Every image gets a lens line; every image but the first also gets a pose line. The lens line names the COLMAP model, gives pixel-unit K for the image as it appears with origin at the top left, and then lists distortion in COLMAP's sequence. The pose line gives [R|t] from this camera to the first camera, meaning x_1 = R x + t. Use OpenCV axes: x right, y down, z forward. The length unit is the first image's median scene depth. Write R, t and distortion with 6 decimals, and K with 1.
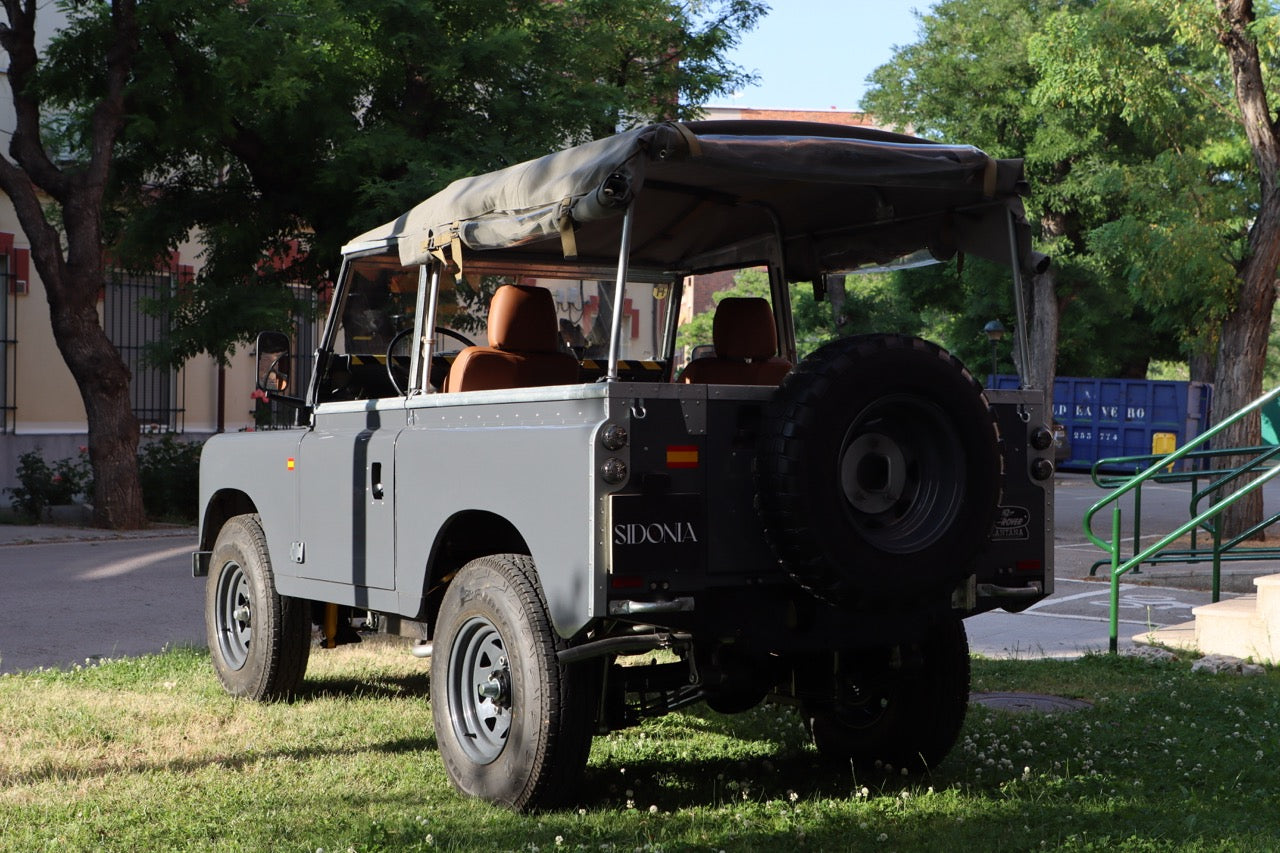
lens RADIAL K [[1890.2, 0, 640.0], [0, 1890.2, 426.5], [0, 0, 1]] dist [0.035722, 0.018683]
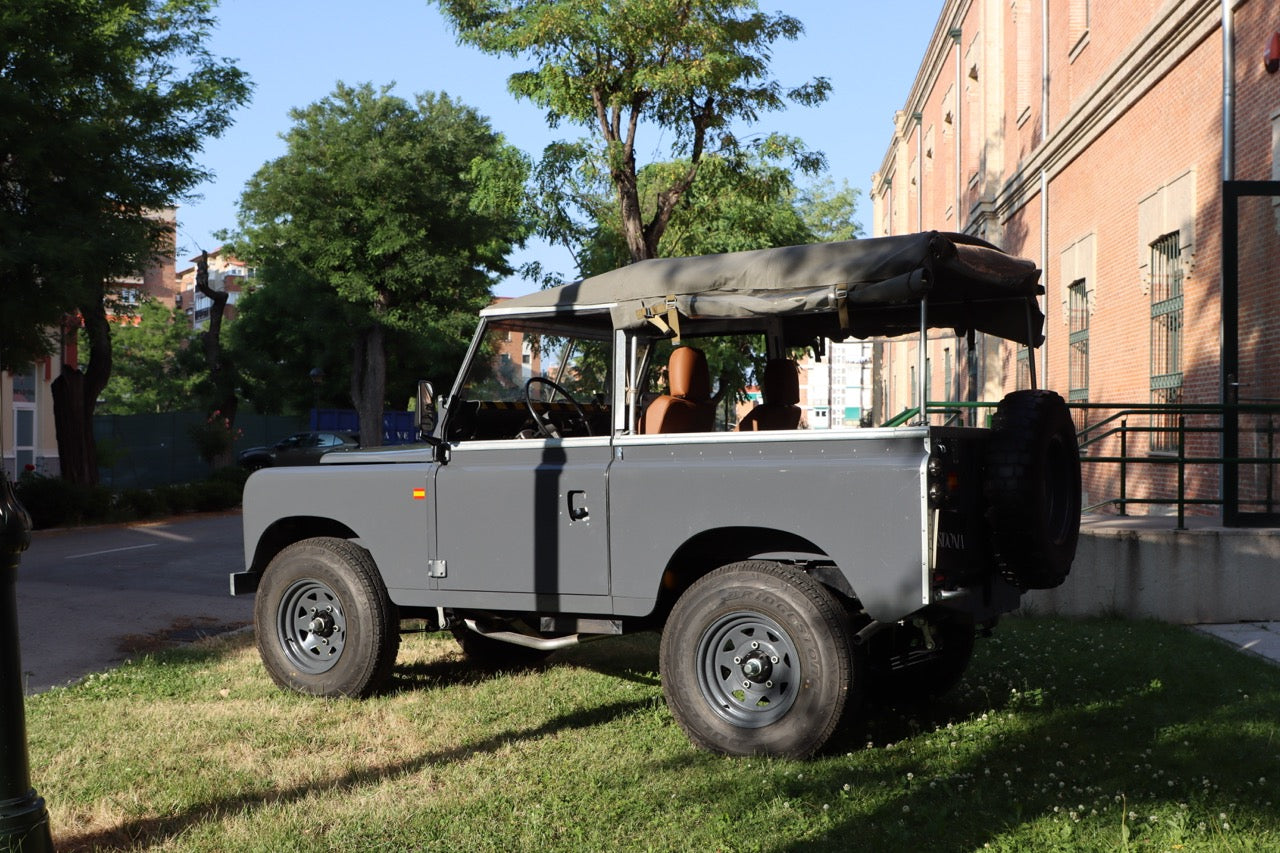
lens RADIAL K [[1409.7, 0, 640.0], [0, 1409.7, 426.5], [0, 0, 1]] dist [-0.082209, 0.067521]
pose [[0.884802, -0.007888, 0.465900, -0.449848], [0.014255, 0.999847, -0.010143, -0.010666], [-0.465749, 0.015615, 0.884779, 0.157389]]
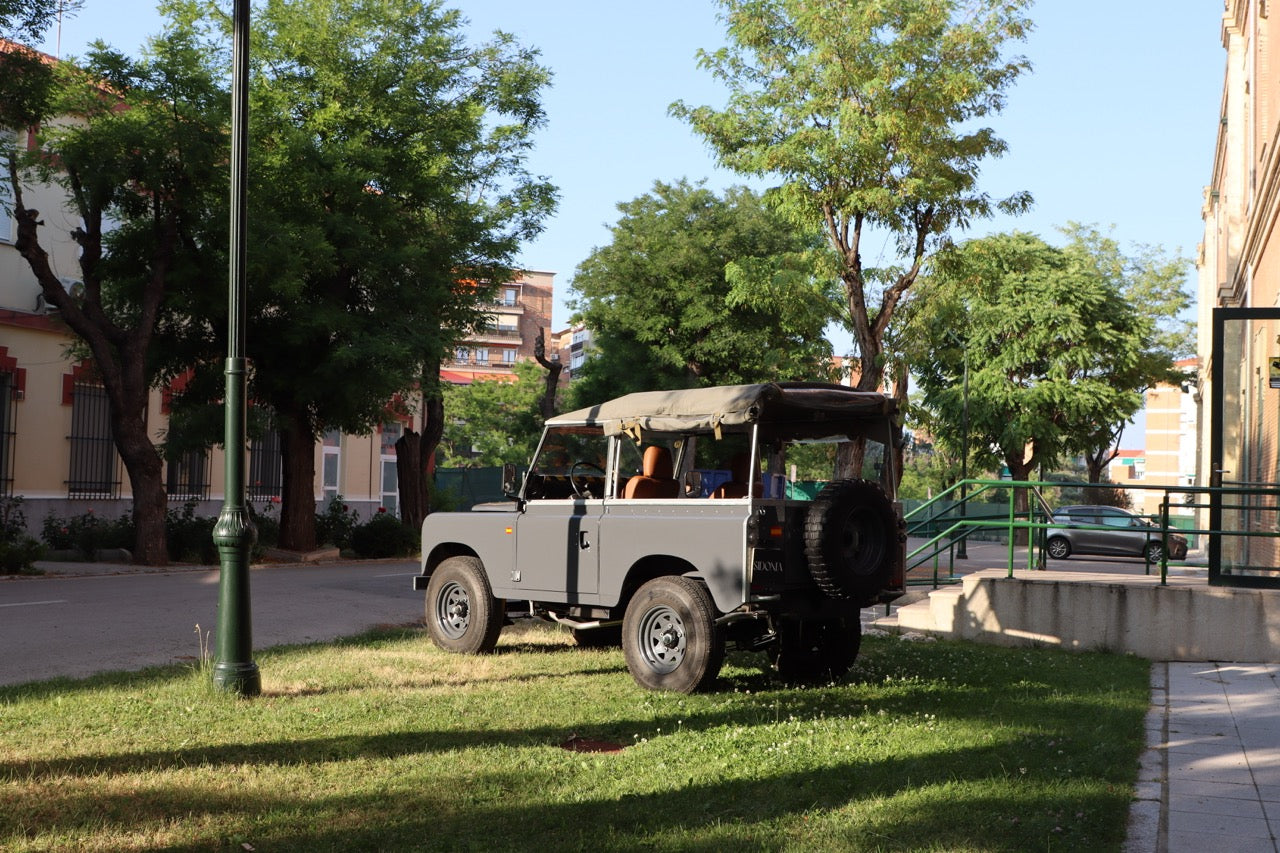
lens RADIAL K [[1409.7, 0, 640.0], [0, 1409.7, 426.5], [0, 0, 1]] dist [-0.082209, 0.067521]
pose [[0.975416, 0.026356, 0.218790, -0.357186], [-0.015582, 0.998586, -0.050828, -0.014942], [-0.219820, 0.046170, 0.974447, -0.425887]]
